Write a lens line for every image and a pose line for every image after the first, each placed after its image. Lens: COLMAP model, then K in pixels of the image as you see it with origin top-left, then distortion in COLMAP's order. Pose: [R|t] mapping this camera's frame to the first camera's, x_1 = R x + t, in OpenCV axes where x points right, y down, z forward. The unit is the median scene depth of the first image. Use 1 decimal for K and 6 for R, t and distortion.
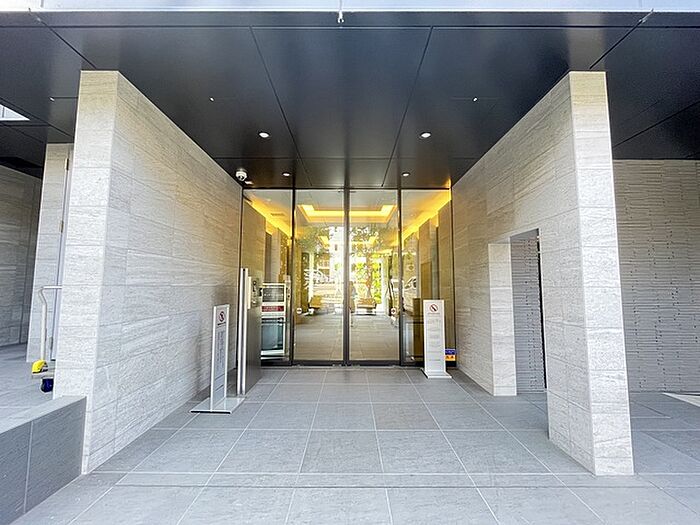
lens RADIAL K [[280.4, 0, 350.0], [0, 280.4, 262.5], [0, 0, 1]] dist [-0.000467, -0.000053]
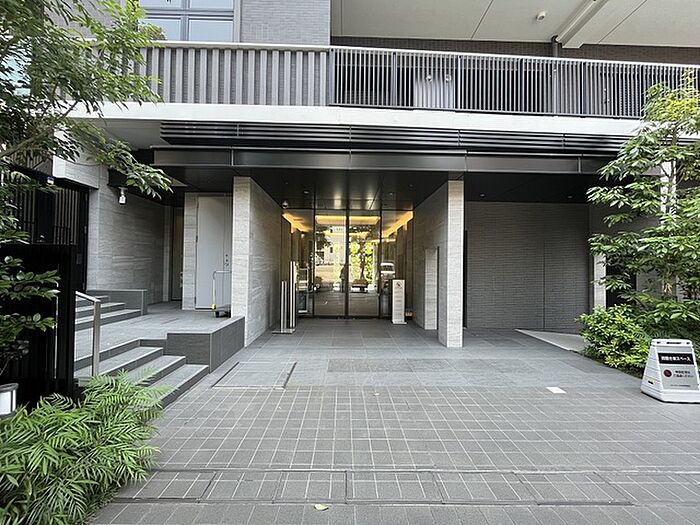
lens RADIAL K [[280.4, 0, 350.0], [0, 280.4, 262.5], [0, 0, 1]] dist [-0.000467, -0.000053]
pose [[0.999733, 0.009140, 0.021230, -0.021793], [-0.010520, 0.997775, 0.065837, -0.052627], [-0.020581, -0.066042, 0.997605, -0.452943]]
